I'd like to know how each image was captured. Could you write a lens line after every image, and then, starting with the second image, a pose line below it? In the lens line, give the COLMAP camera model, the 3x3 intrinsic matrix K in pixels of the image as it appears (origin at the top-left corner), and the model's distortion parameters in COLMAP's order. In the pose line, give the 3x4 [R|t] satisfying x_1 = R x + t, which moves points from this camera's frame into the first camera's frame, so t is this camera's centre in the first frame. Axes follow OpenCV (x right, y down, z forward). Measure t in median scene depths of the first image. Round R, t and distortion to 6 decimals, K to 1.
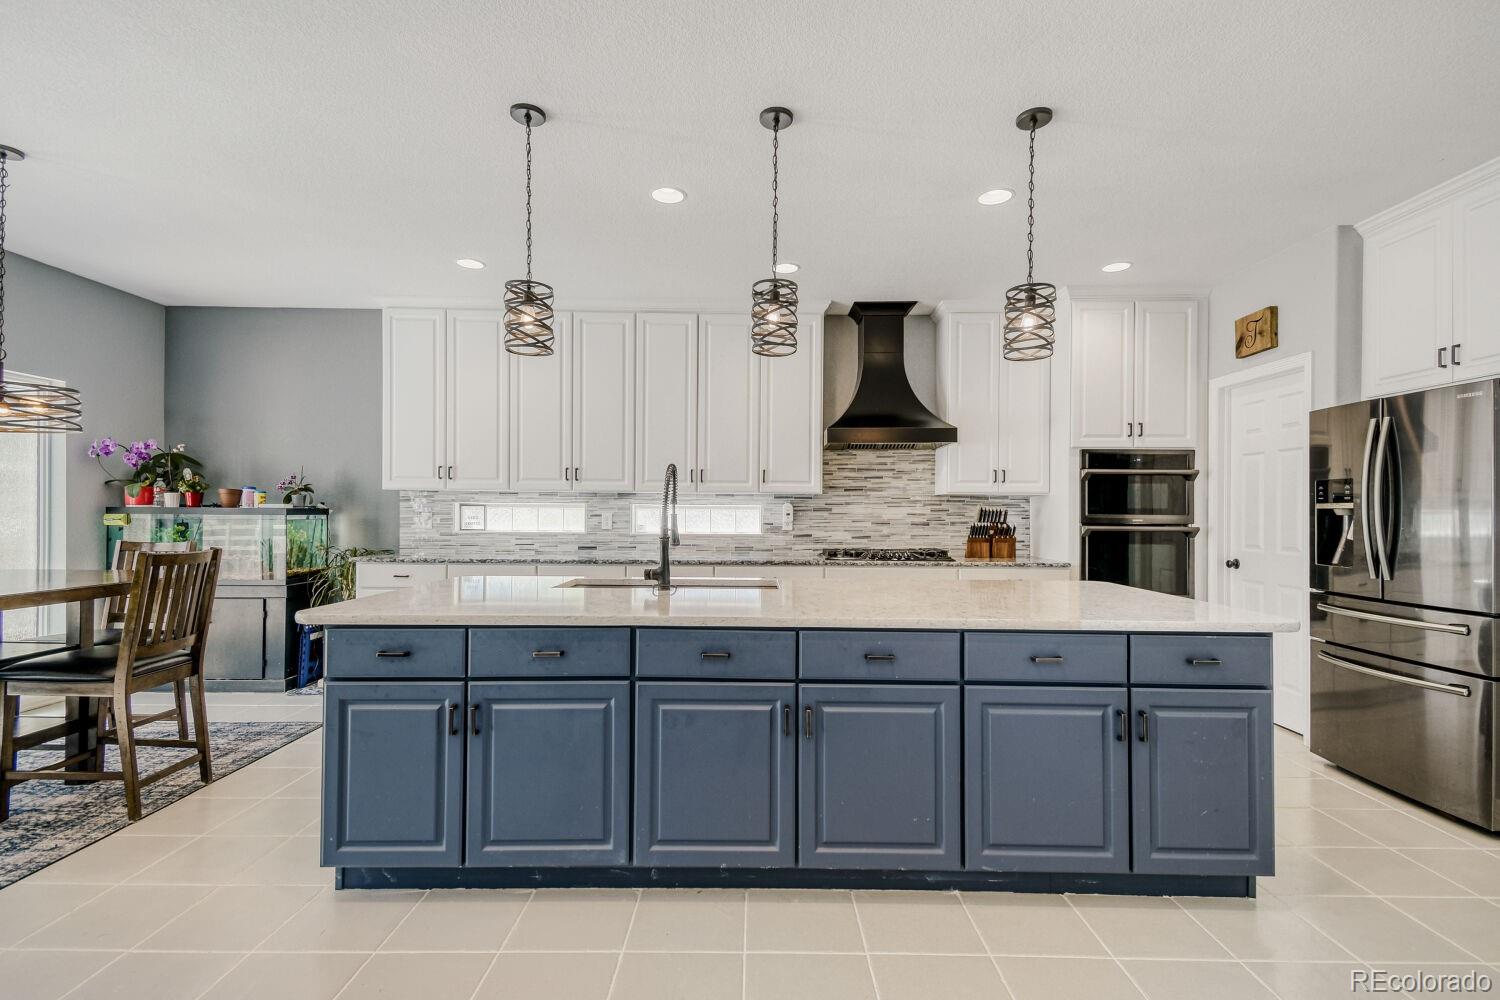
lens RADIAL K [[704.2, 0, 757.1], [0, 704.2, 504.1], [0, 0, 1]] dist [0.006817, -0.009344]
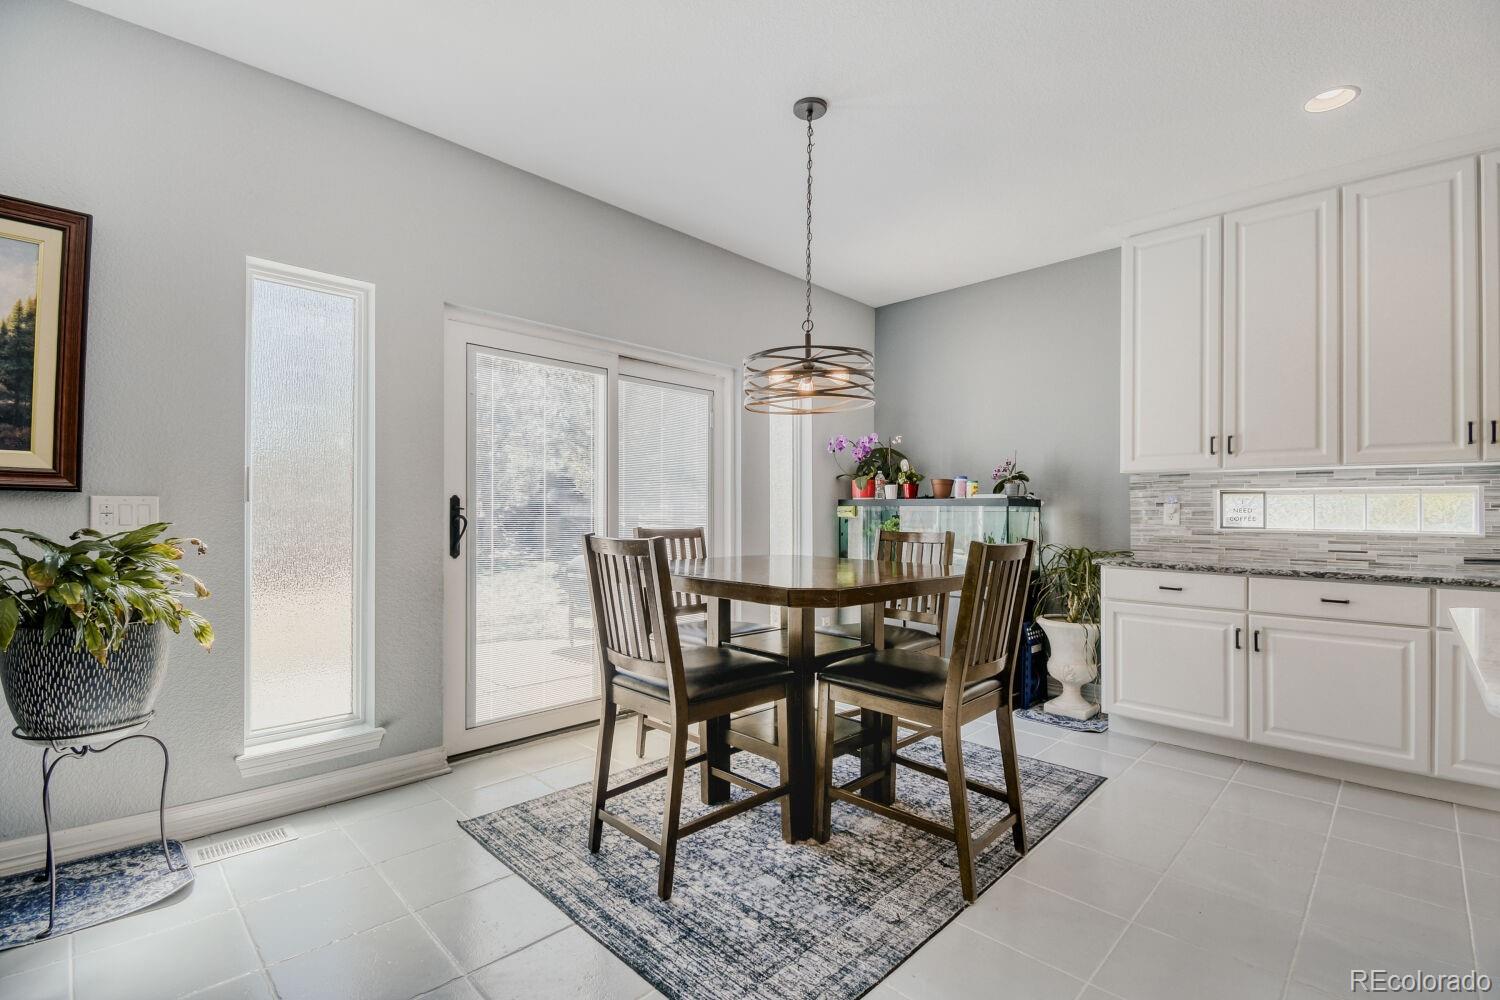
lens RADIAL K [[654.2, 0, 744.5], [0, 654.2, 508.4], [0, 0, 1]] dist [0.007659, -0.008071]
pose [[0.716191, -0.004547, -0.697890, -0.328031], [0.003839, 0.999989, -0.002576, 0.018471], [0.697894, -0.000834, 0.716201, 0.191357]]
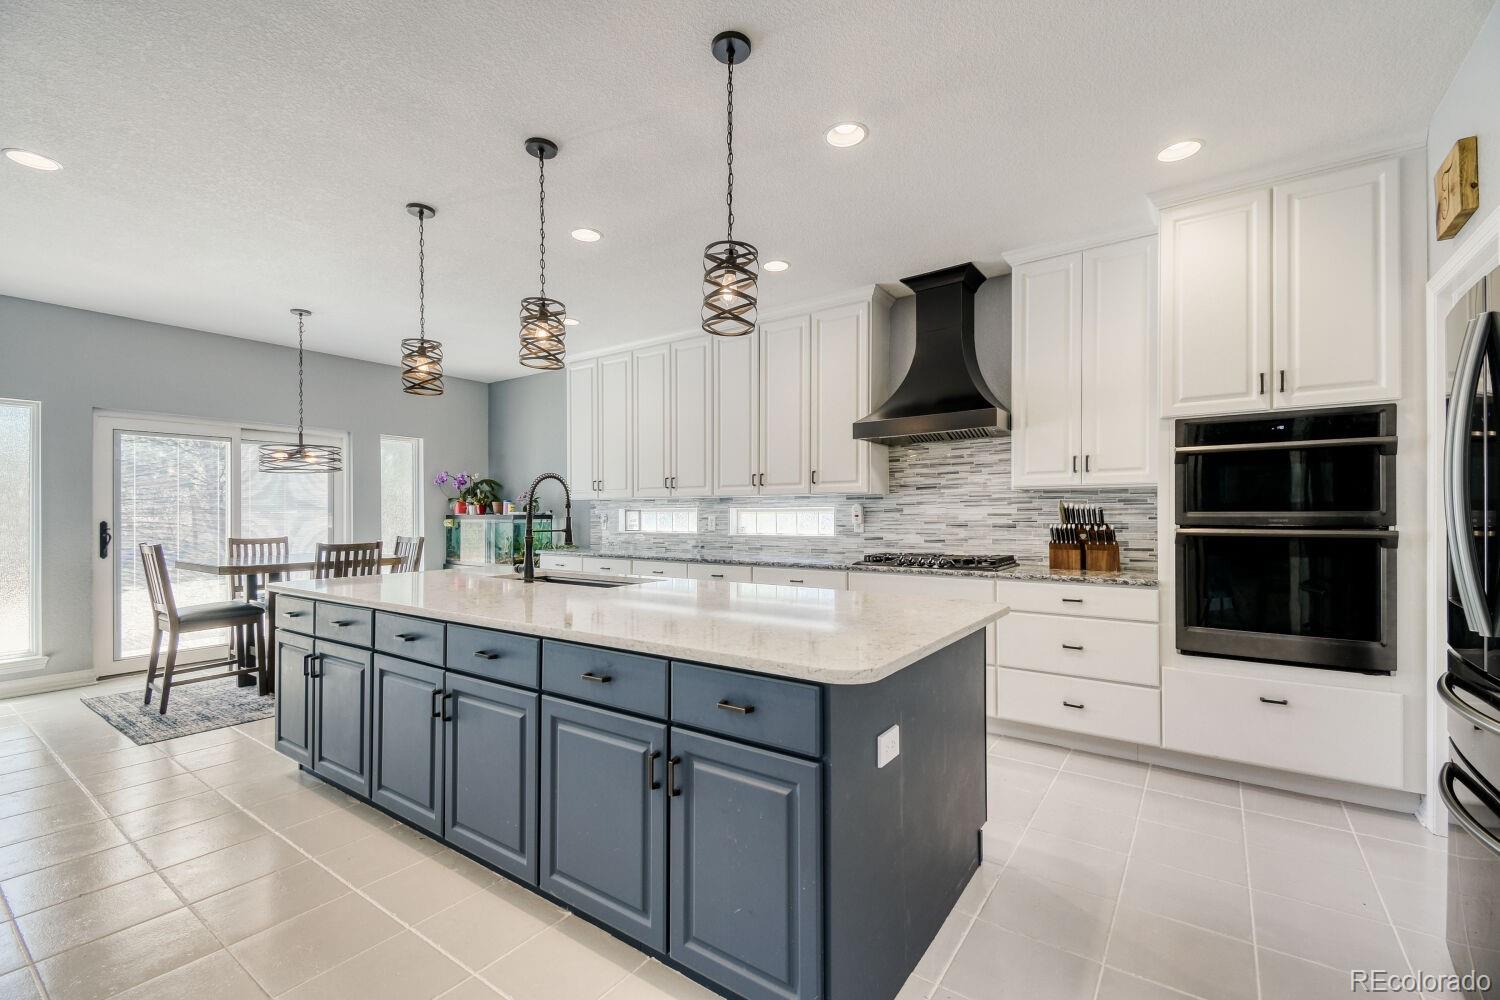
lens RADIAL K [[654.2, 0, 728.7], [0, 654.2, 507.3], [0, 0, 1]] dist [0.007659, -0.008071]
pose [[0.809687, -0.017589, -0.586598, 0.442995], [0.016734, 0.999836, -0.006882, 0.006371], [0.586623, -0.004244, 0.809849, 0.188328]]
